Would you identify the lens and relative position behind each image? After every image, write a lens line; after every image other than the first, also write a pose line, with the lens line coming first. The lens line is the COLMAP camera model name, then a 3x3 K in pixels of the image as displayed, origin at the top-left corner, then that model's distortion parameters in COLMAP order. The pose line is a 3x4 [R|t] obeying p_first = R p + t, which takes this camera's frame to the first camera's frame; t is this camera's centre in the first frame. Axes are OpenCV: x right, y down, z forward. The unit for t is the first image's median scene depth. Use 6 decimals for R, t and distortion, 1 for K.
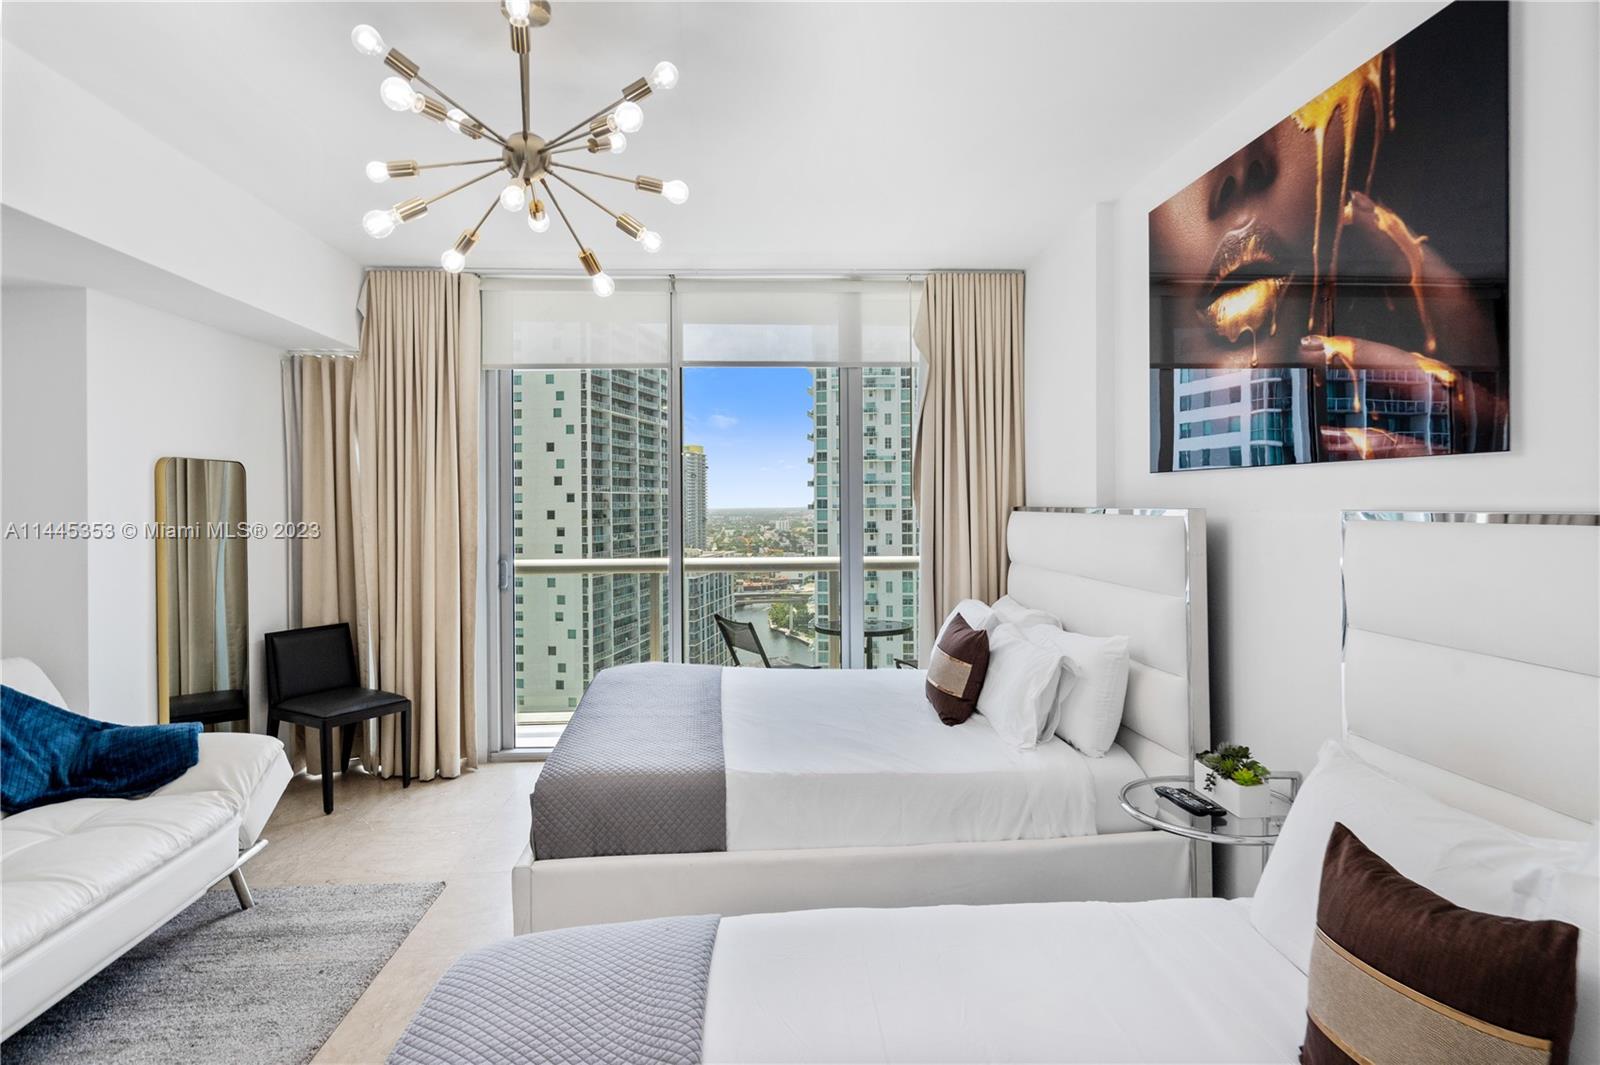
lens RADIAL K [[824.3, 0, 806.7], [0, 824.3, 495.8], [0, 0, 1]] dist [0.002972, 0.000078]
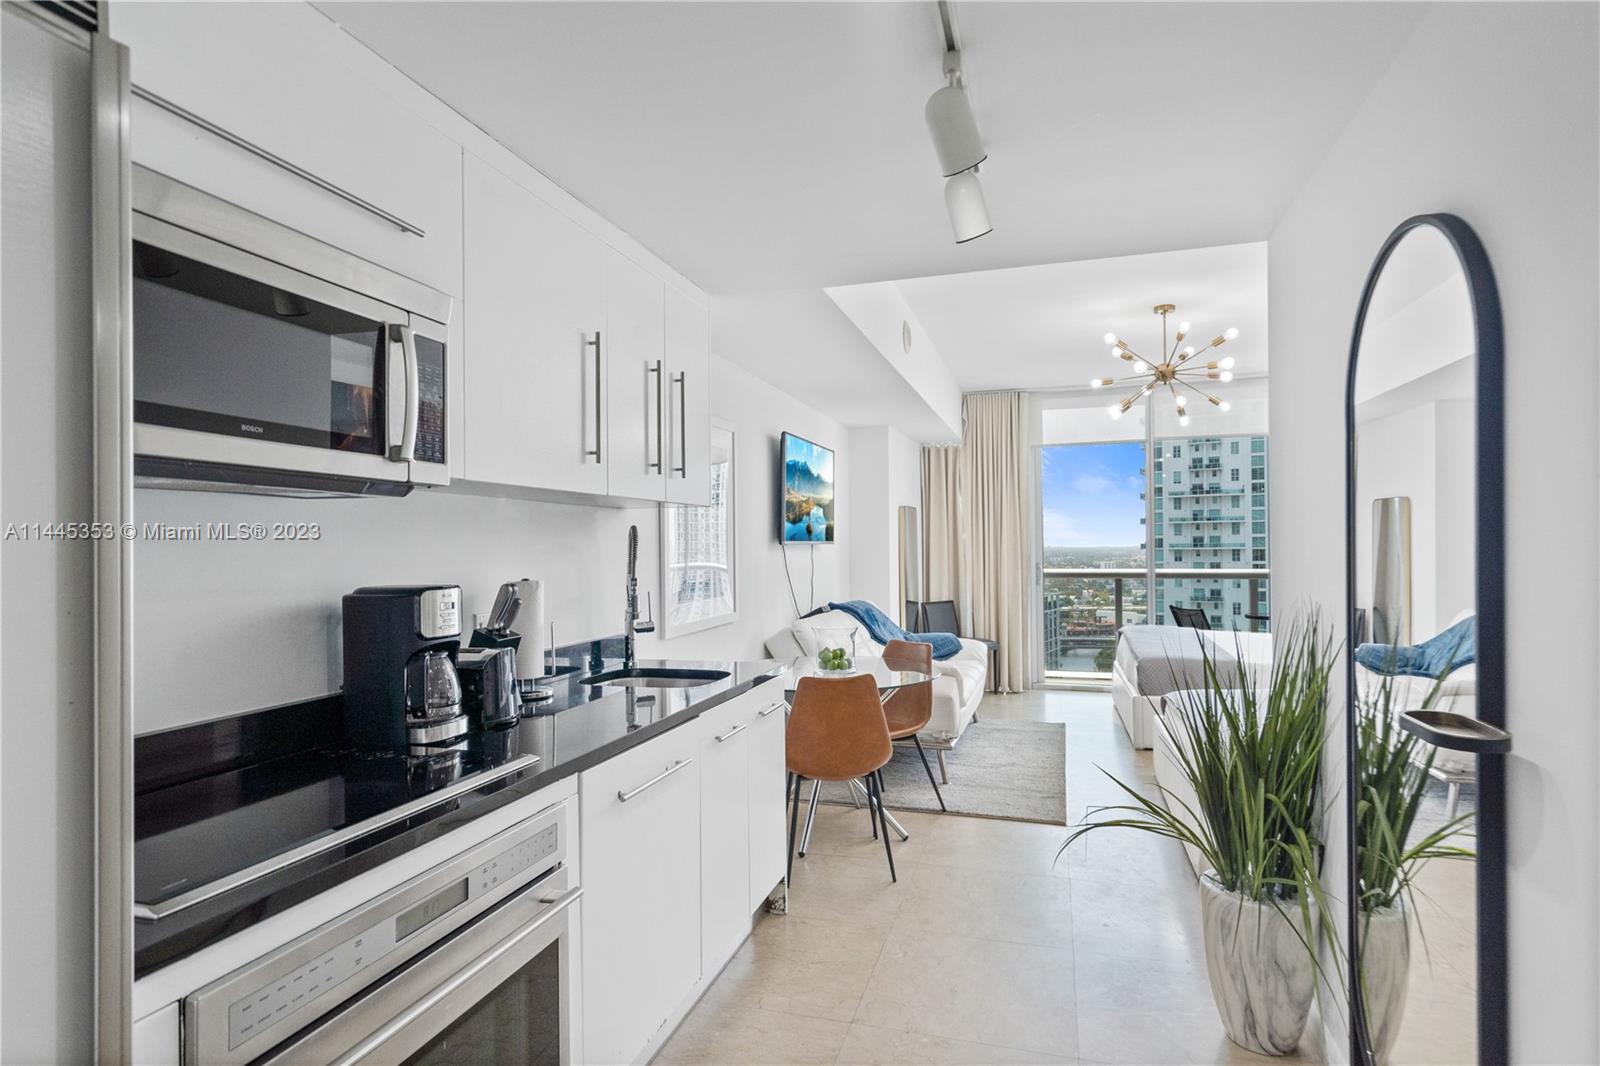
lens RADIAL K [[840.8, 0, 859.4], [0, 840.8, 550.8], [0, 0, 1]] dist [0.000778, 0.000124]
pose [[0.949026, -0.001785, -0.315192, -0.346508], [0.007567, 0.999825, 0.017120, 0.034851], [0.315106, -0.018632, 0.948874, -1.289644]]
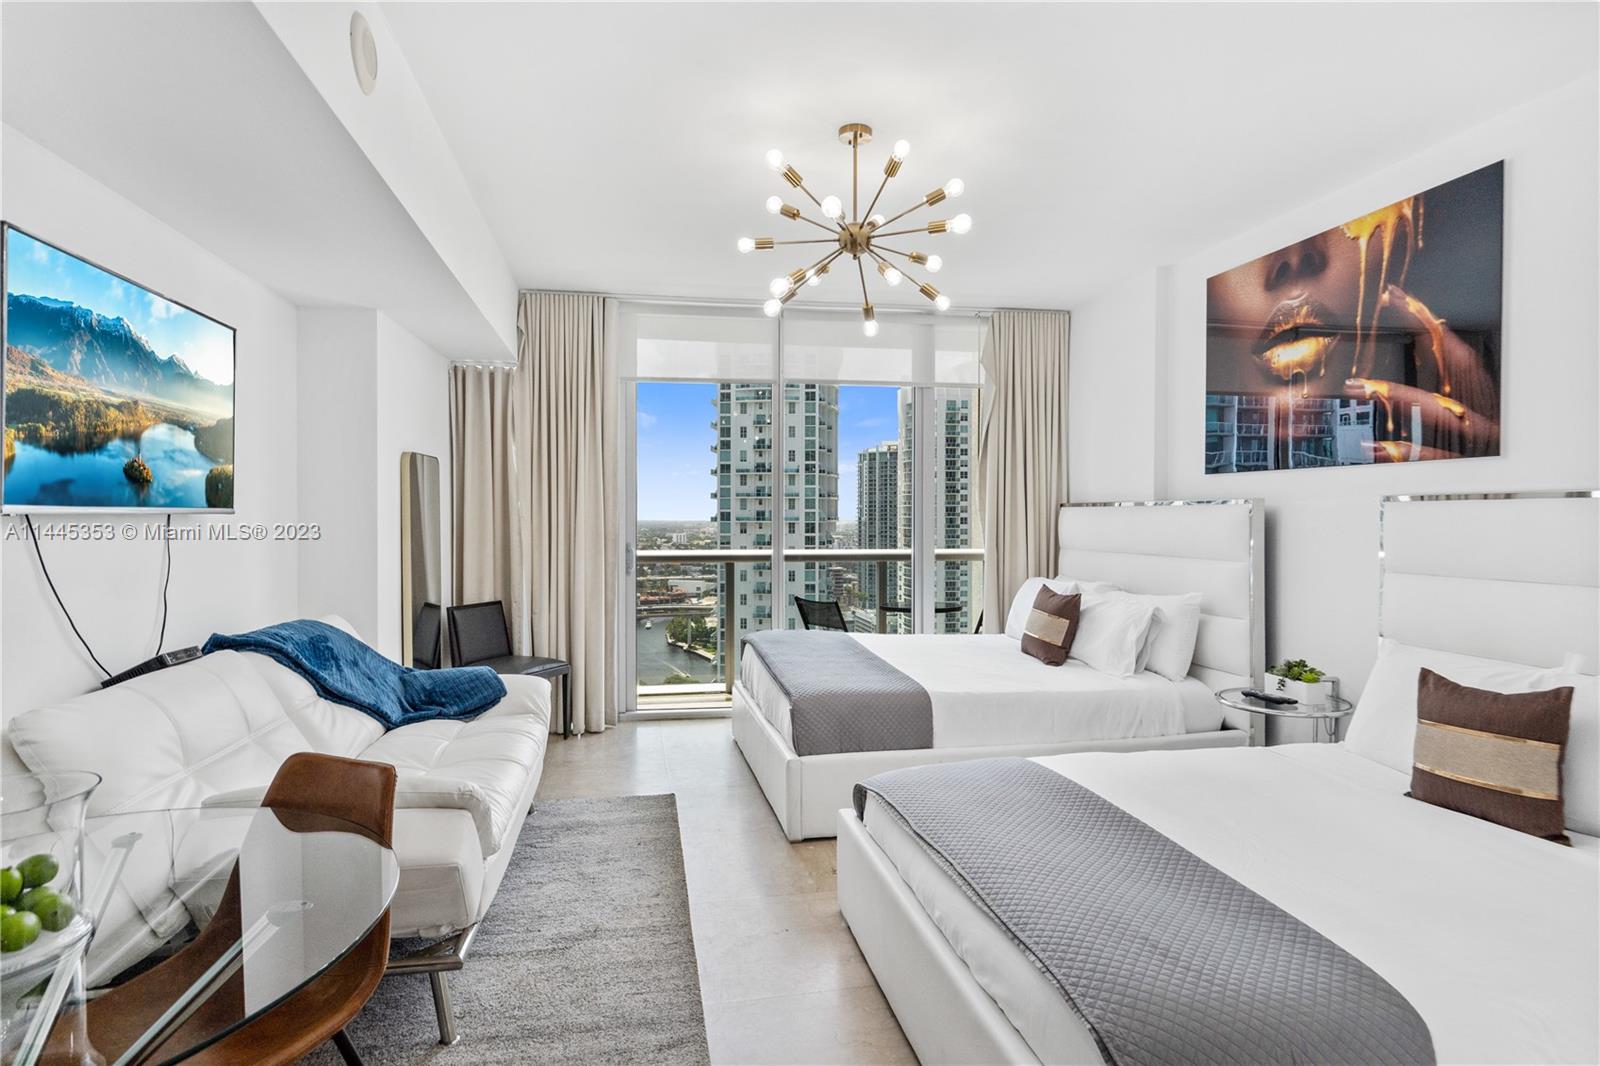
lens RADIAL K [[830.8, 0, 799.5], [0, 830.8, 515.8], [0, 0, 1]] dist [0.004754, 0.000559]
pose [[0.993925, 0.006943, 0.109842, -0.495207], [-0.007948, 0.999930, 0.008718, 0.042456], [-0.109774, -0.009538, 0.993911, -0.344032]]
